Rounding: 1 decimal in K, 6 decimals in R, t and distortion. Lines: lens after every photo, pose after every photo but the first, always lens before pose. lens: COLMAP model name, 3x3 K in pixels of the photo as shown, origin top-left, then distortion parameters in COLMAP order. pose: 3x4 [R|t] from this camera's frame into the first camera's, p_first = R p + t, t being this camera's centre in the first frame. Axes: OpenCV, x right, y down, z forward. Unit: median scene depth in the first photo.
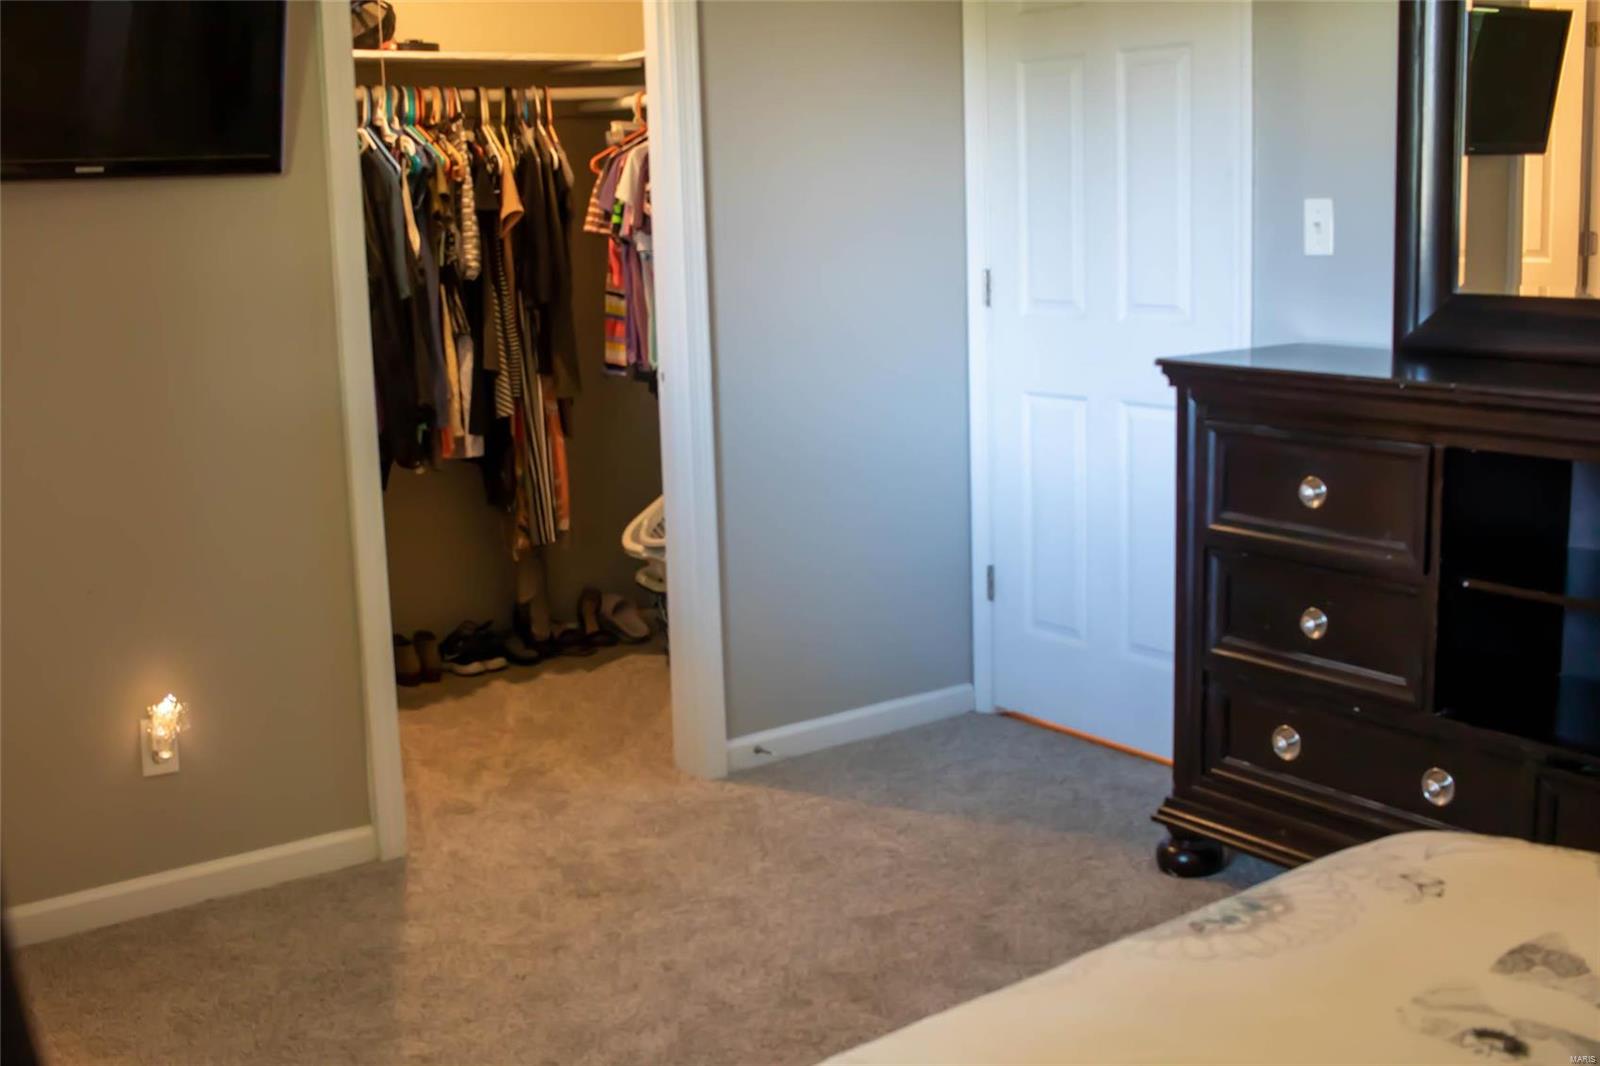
lens RADIAL K [[1771.6, 0, 800.0], [0, 1771.6, 533.0], [0, 0, 1]] dist [-0.131247, 0.155286]
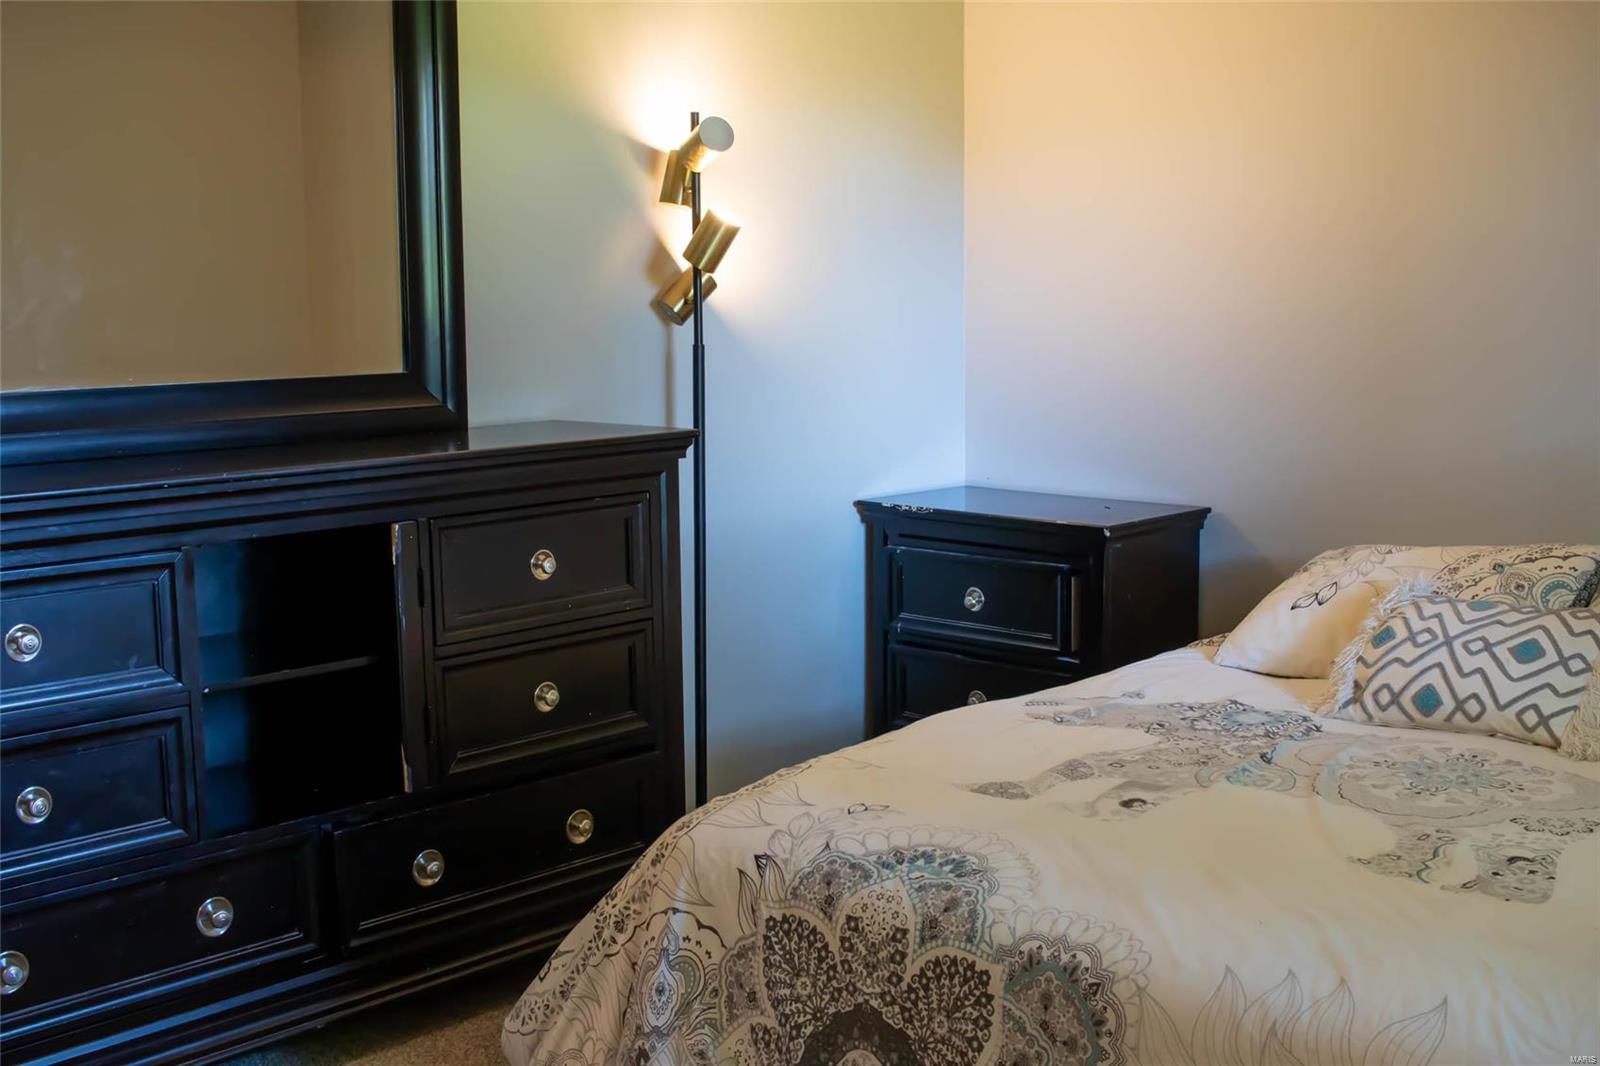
lens RADIAL K [[1771.6, 0, 800.0], [0, 1771.6, 533.0], [0, 0, 1]] dist [-0.131247, 0.155286]
pose [[-0.183165, -0.102123, 0.977764, -0.859864], [0.198446, 0.970274, 0.138516, -0.175807], [-0.962845, 0.219405, -0.157455, 1.221900]]
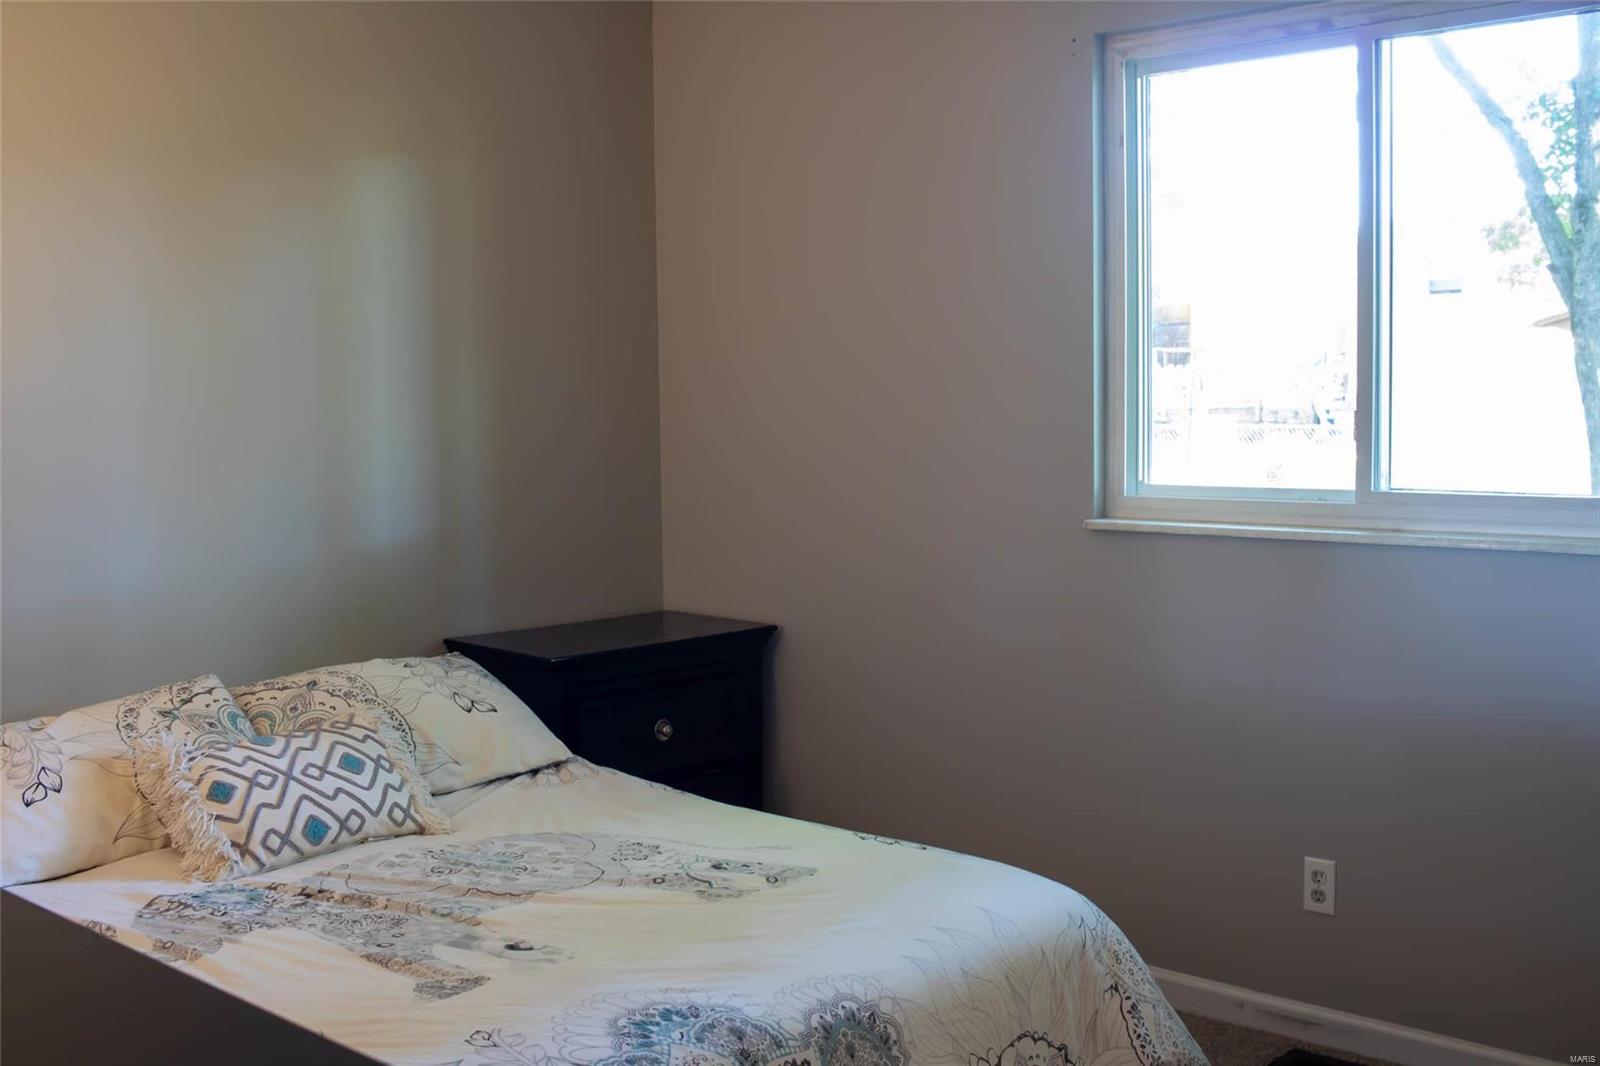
lens RADIAL K [[1771.6, 0, 800.0], [0, 1771.6, 533.0], [0, 0, 1]] dist [-0.131247, 0.155286]
pose [[-0.980816, 0.058020, -0.186102, 0.356173], [0.006718, 0.964173, 0.265189, -0.412154], [0.194821, 0.258851, -0.946066, 2.048567]]
